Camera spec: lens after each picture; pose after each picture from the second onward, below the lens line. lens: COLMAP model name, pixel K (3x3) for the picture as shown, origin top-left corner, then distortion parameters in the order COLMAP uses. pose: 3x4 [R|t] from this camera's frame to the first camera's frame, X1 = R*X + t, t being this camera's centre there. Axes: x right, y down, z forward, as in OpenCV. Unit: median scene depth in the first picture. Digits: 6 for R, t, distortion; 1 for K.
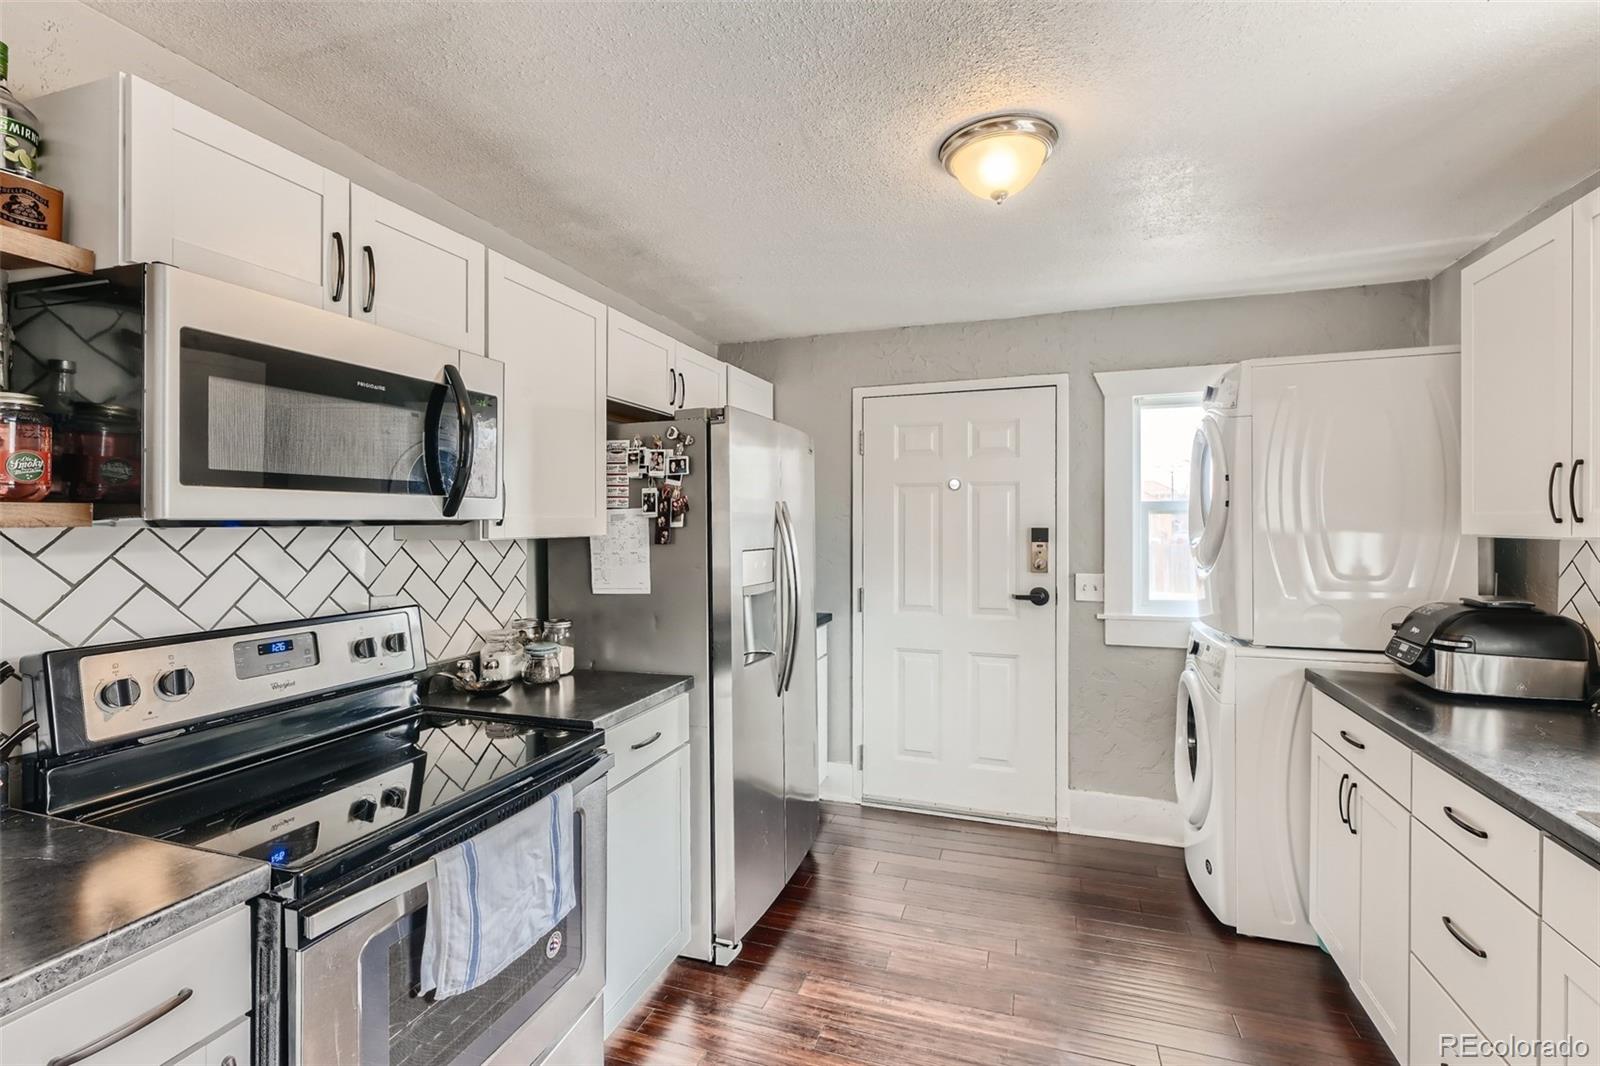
lens RADIAL K [[722.6, 0, 798.1], [0, 722.6, 526.8], [0, 0, 1]] dist [-0.000405, -0.000077]
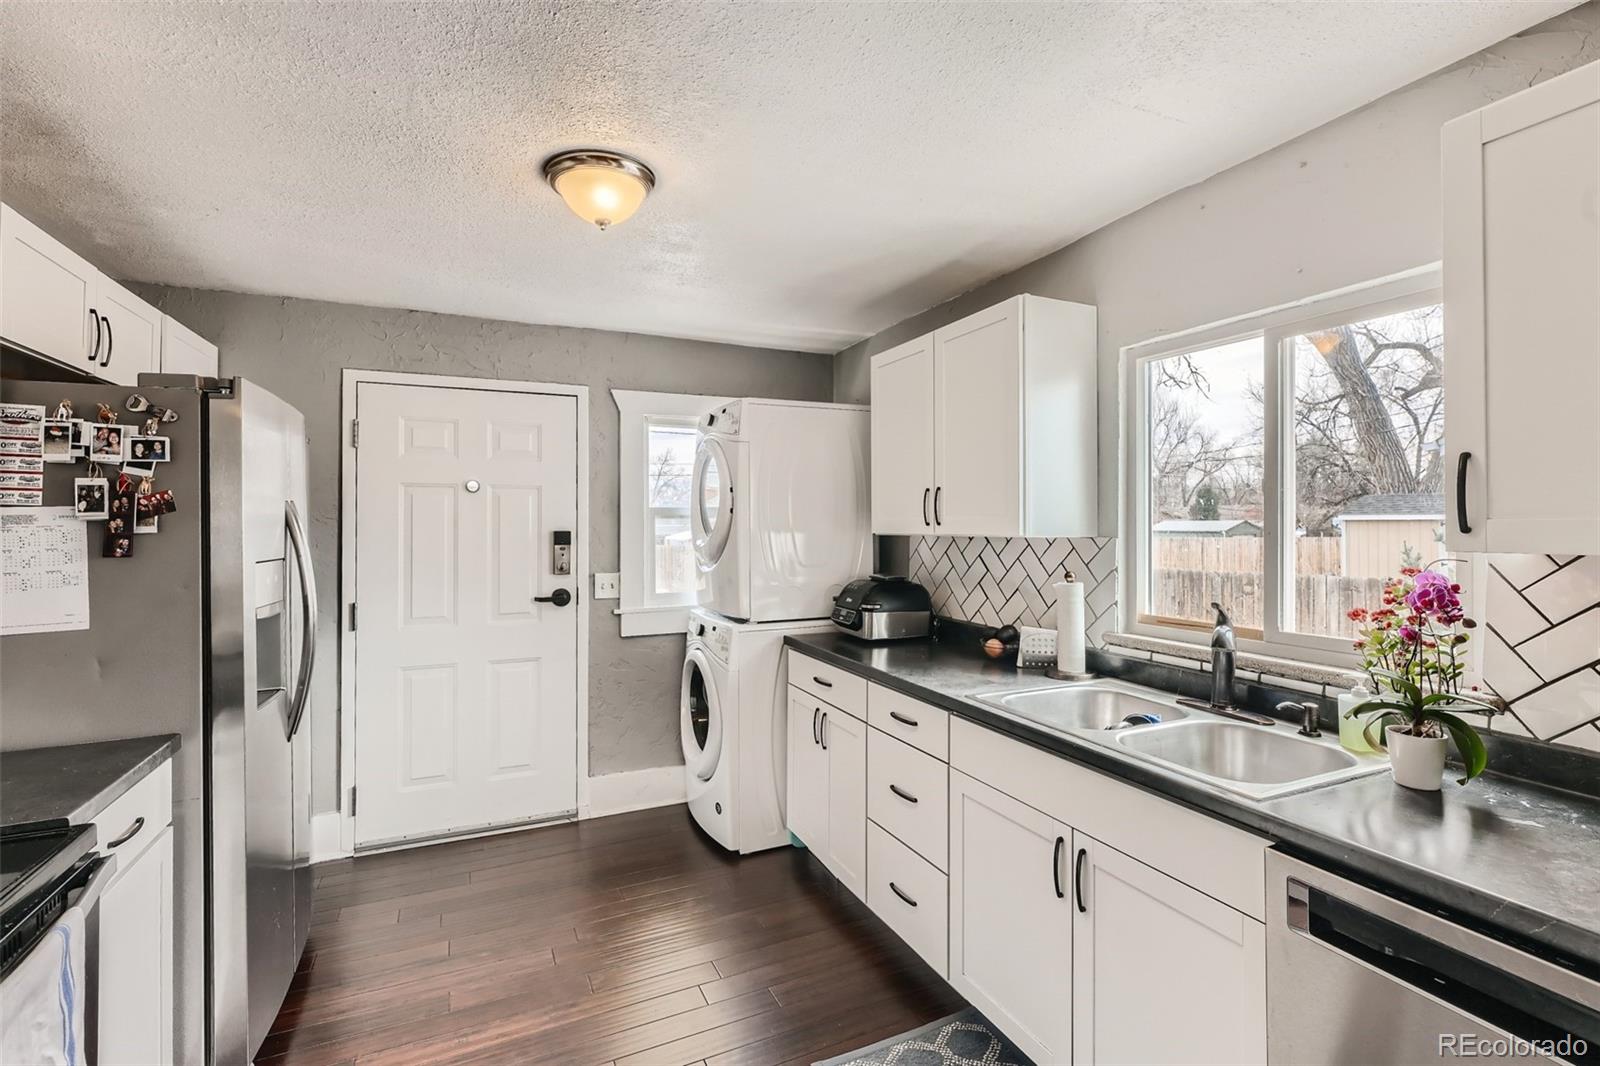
lens RADIAL K [[726.5, 0, 799.9], [0, 726.5, 521.7], [0, 0, 1]] dist [0.000239, -0.000143]
pose [[0.723069, 0.001829, 0.690773, -0.193388], [0.006669, 0.999931, -0.009628, 0.000295], [-0.690744, 0.011568, 0.723007, 0.014454]]
